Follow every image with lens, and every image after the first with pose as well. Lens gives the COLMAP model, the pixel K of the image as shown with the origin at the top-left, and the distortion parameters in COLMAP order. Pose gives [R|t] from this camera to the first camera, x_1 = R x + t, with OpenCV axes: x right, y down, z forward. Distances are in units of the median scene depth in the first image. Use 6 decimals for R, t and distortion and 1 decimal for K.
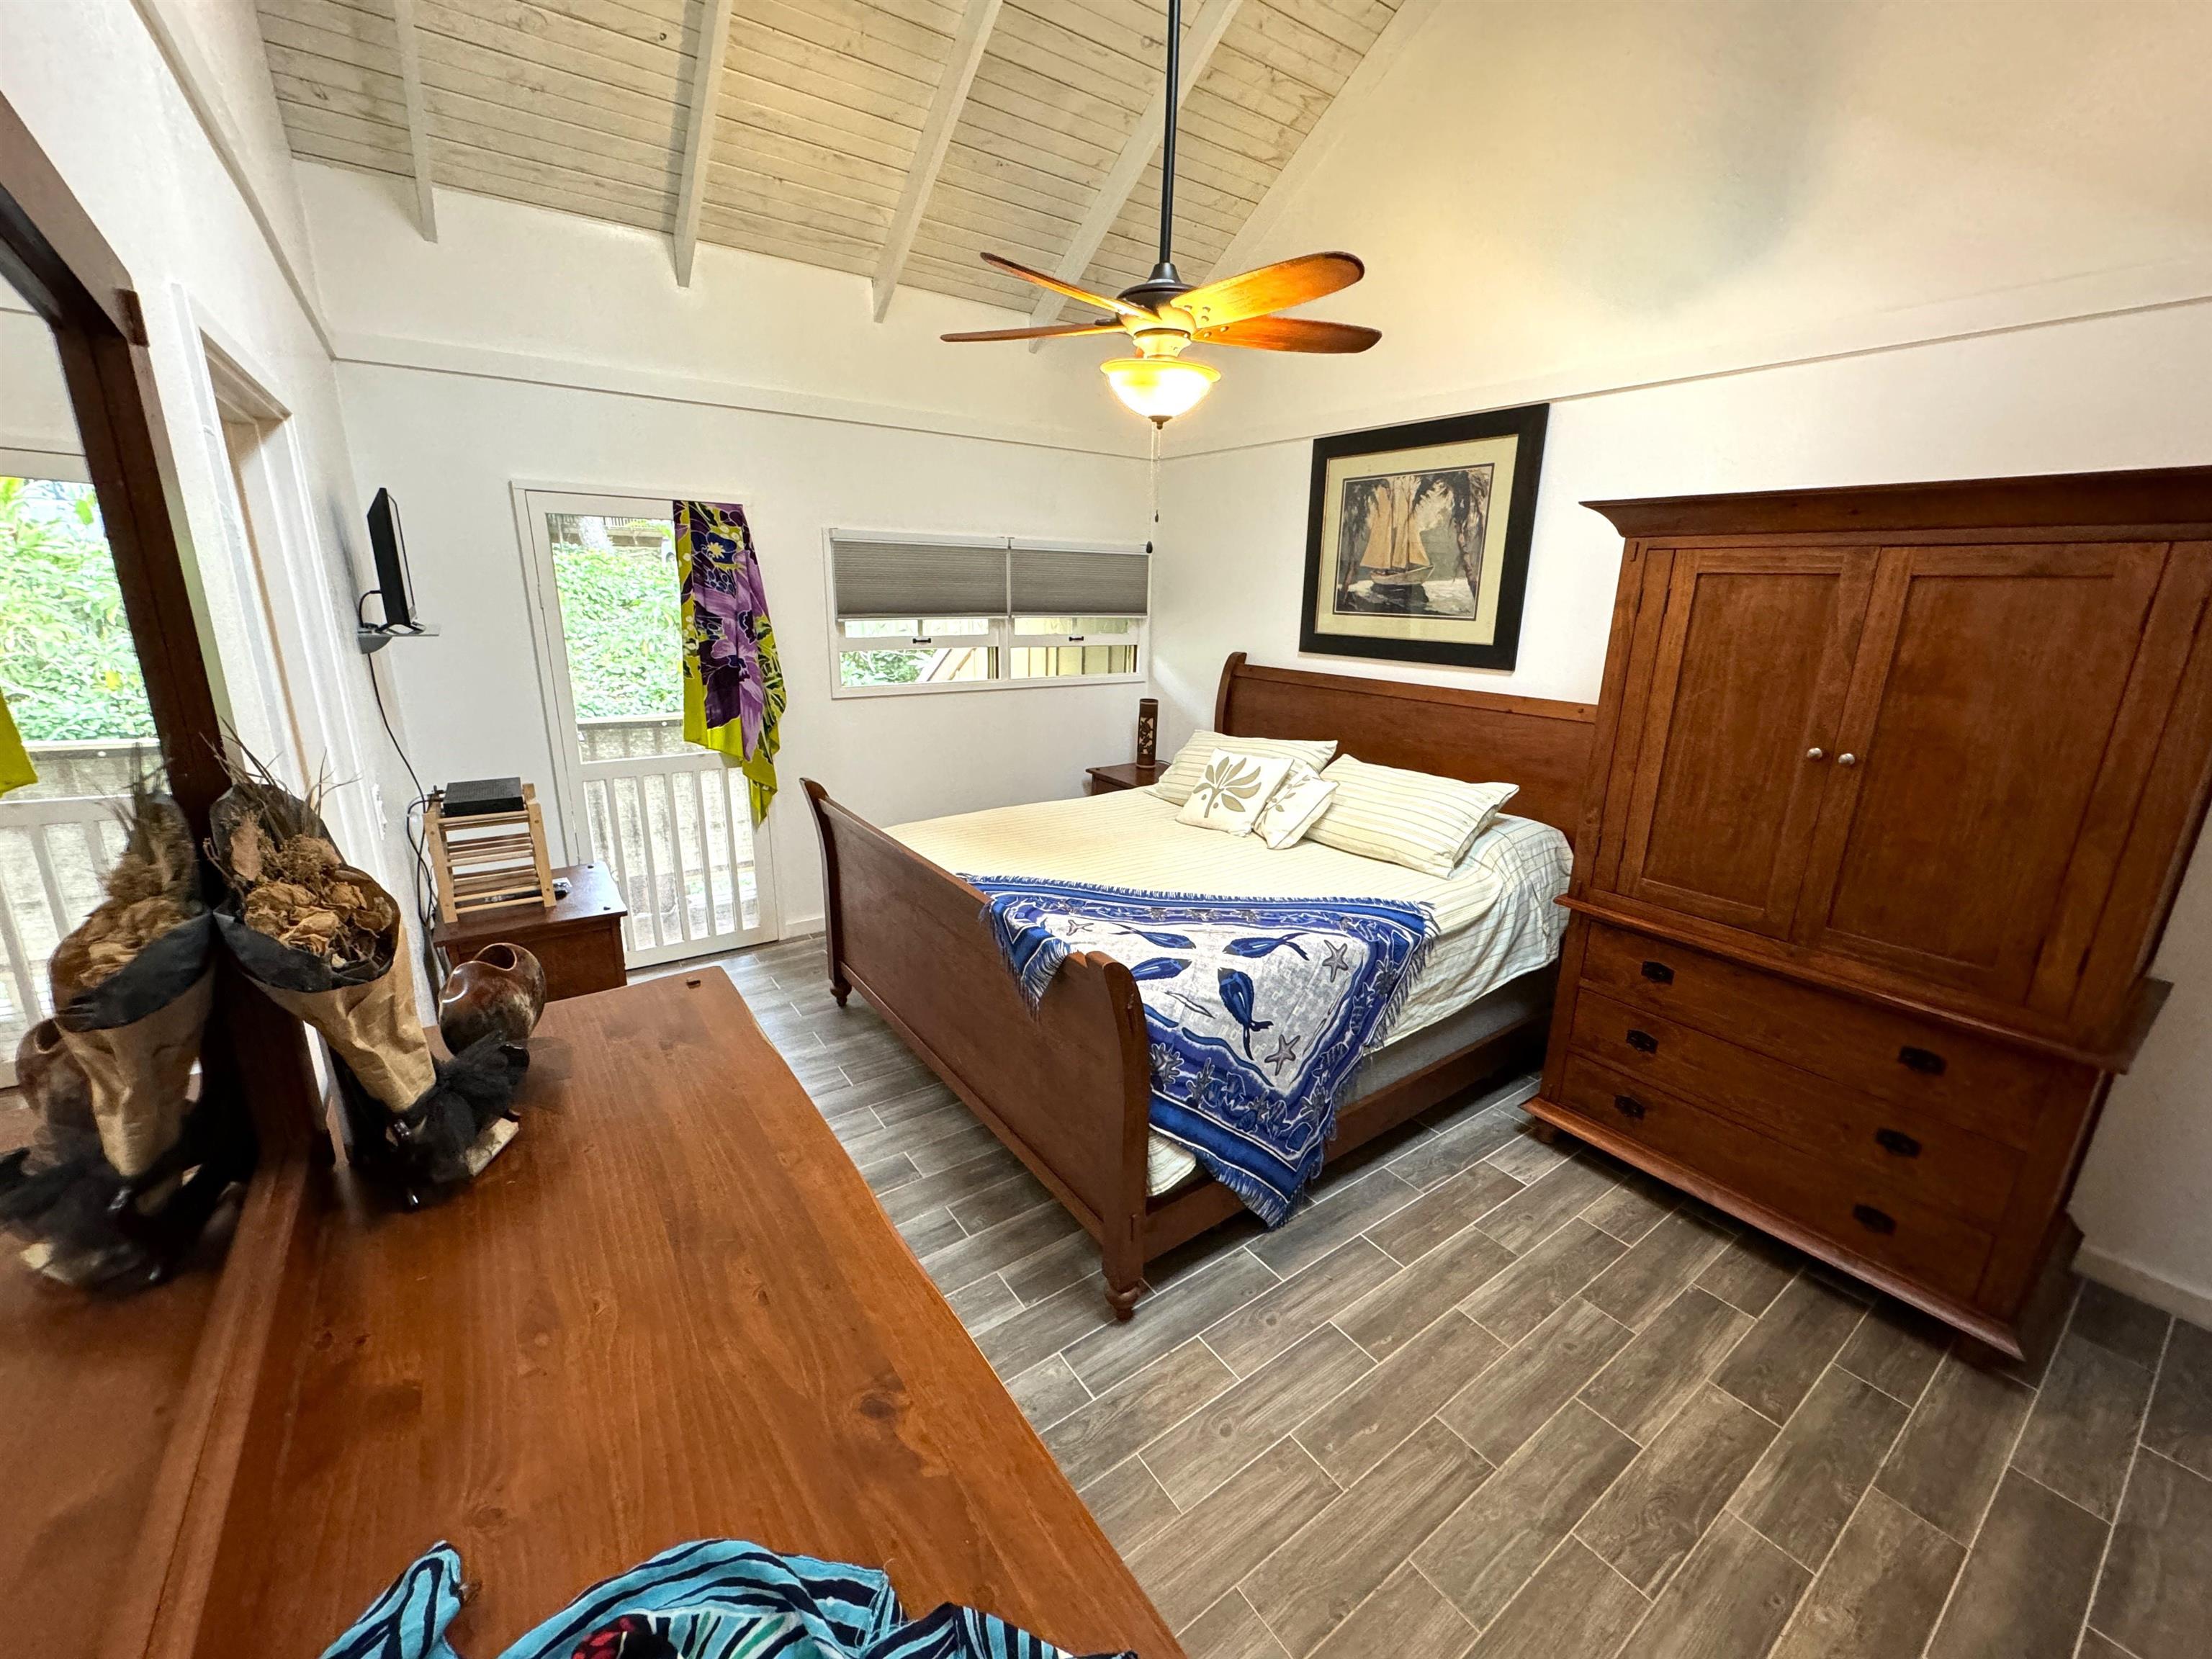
lens RADIAL K [[886.9, 0, 1103.9], [0, 886.9, 827.7], [0, 0, 1]] dist [-0.000871, 0.000459]
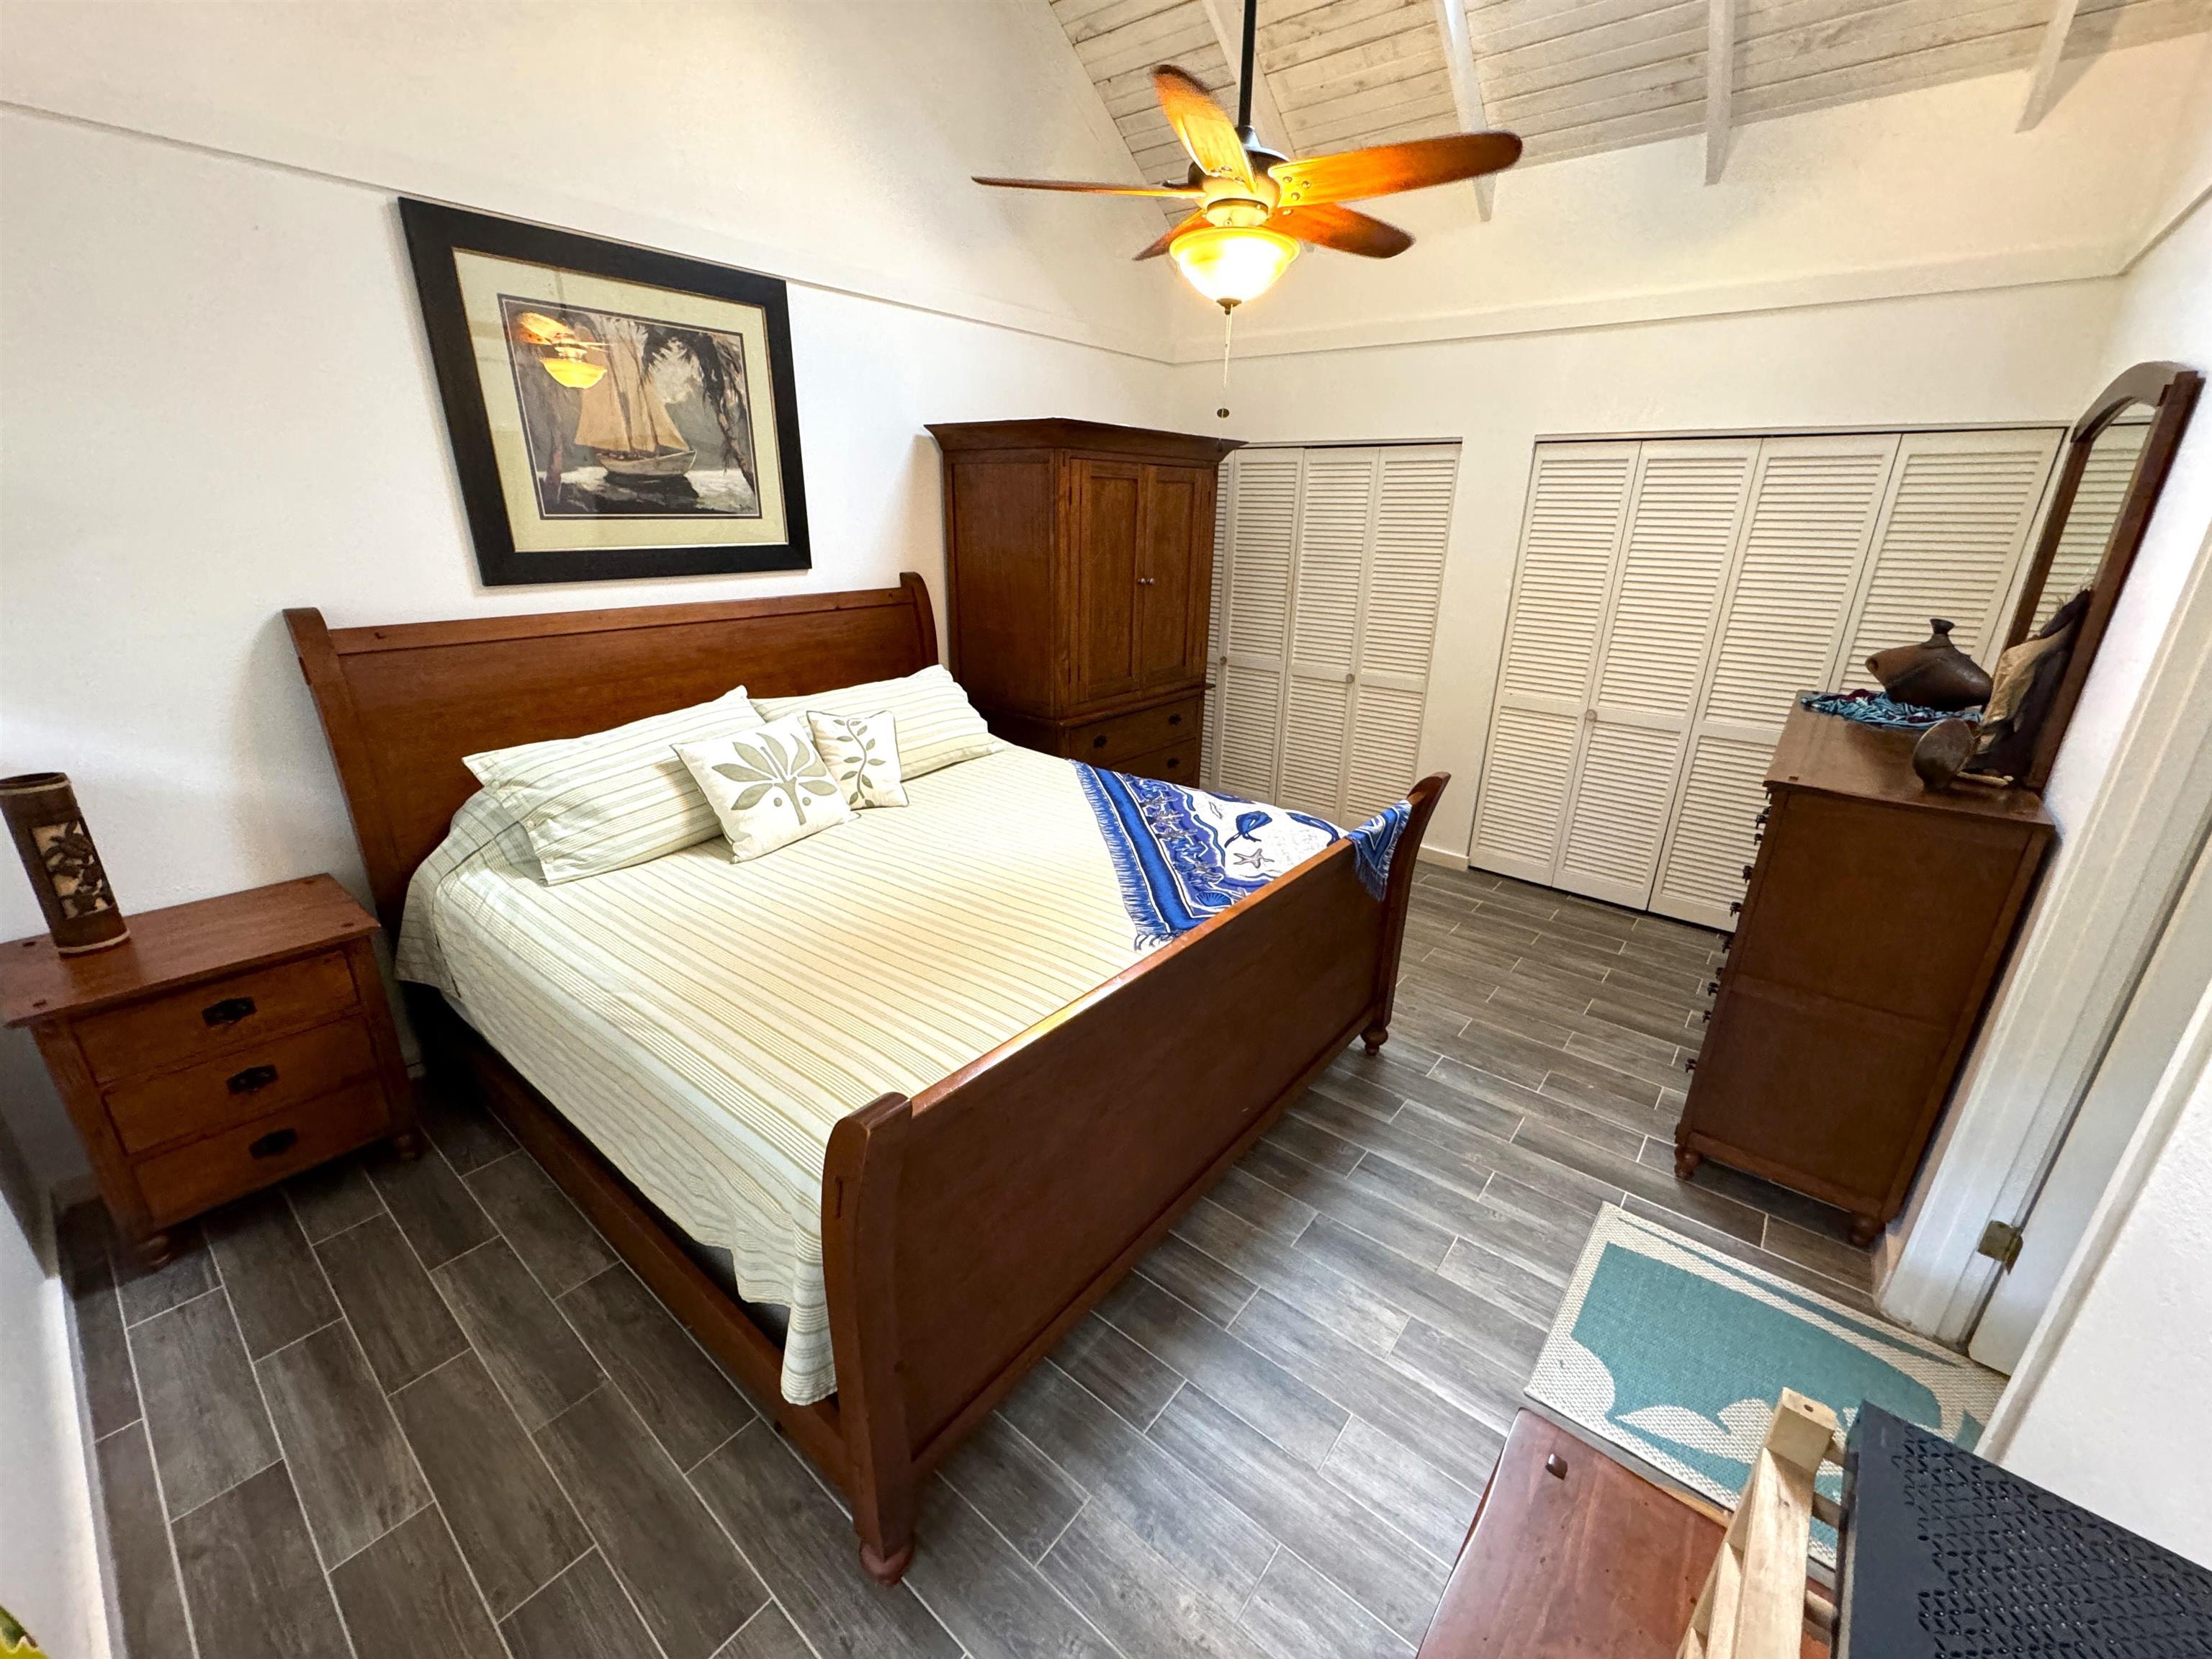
lens RADIAL K [[886.9, 0, 1101.9], [0, 886.9, 828.4], [0, 0, 1]] dist [-0.000871, 0.000459]
pose [[-0.268707, -0.353140, 0.896152, -0.591883], [0.235820, 0.877937, 0.416672, -0.250950], [-0.933909, 0.323294, -0.152630, 0.917560]]
